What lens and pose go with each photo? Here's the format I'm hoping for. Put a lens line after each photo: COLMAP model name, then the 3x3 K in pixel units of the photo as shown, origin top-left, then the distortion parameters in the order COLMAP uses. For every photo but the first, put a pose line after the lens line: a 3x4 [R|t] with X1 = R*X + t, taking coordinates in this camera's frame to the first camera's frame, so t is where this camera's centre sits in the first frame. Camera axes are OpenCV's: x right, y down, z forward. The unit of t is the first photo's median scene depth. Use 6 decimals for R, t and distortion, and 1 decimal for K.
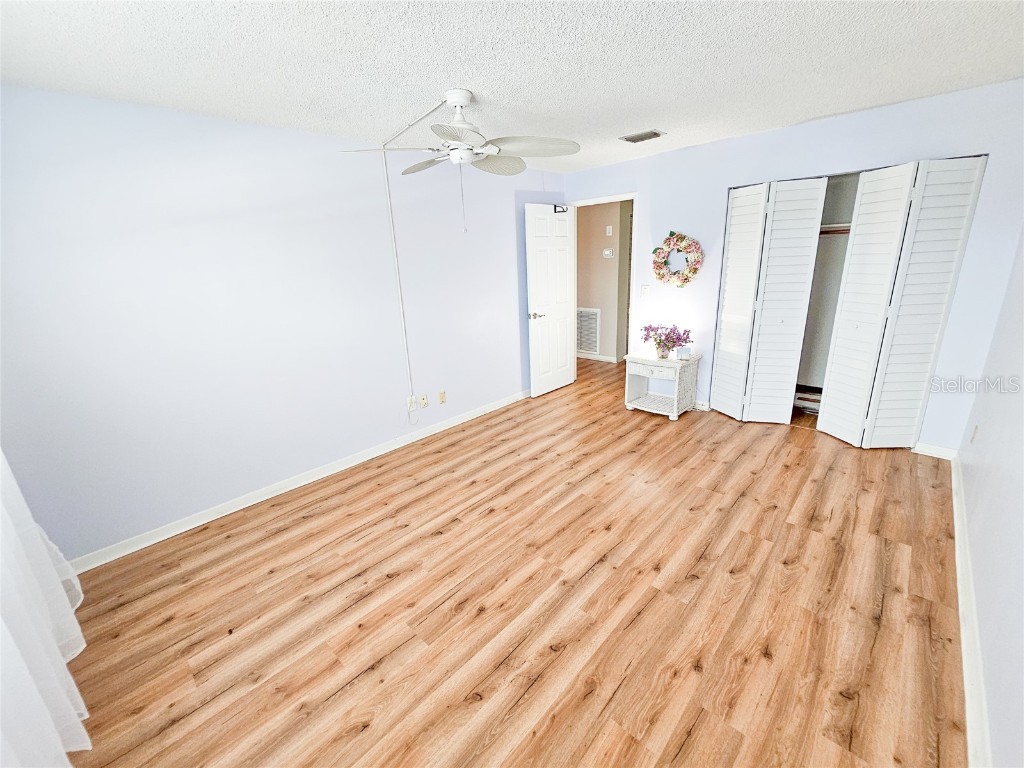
lens RADIAL K [[420.9, 0, 511.3], [0, 420.9, 383.1], [0, 0, 1]] dist [-0.002400, -0.001207]
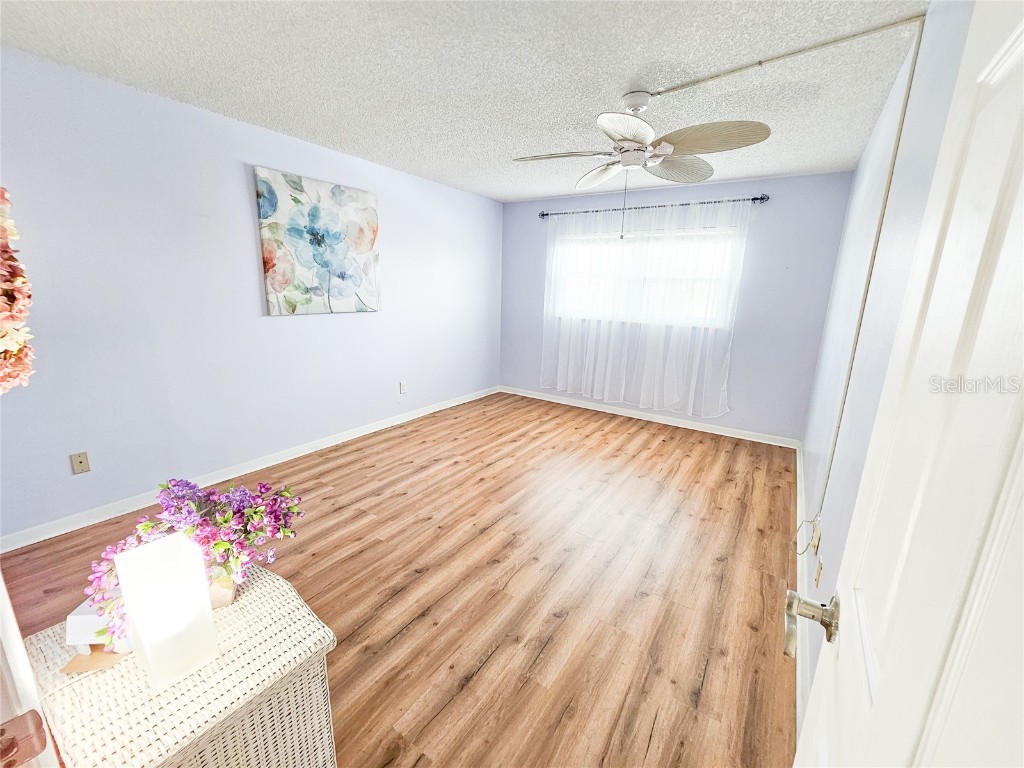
lens RADIAL K [[420.9, 0, 511.3], [0, 420.9, 383.1], [0, 0, 1]] dist [-0.002400, -0.001207]
pose [[-0.985142, 0.054586, -0.162839, 0.346874], [-0.034497, 0.865933, 0.498969, -0.566361], [0.168244, 0.497173, -0.851183, 2.030055]]
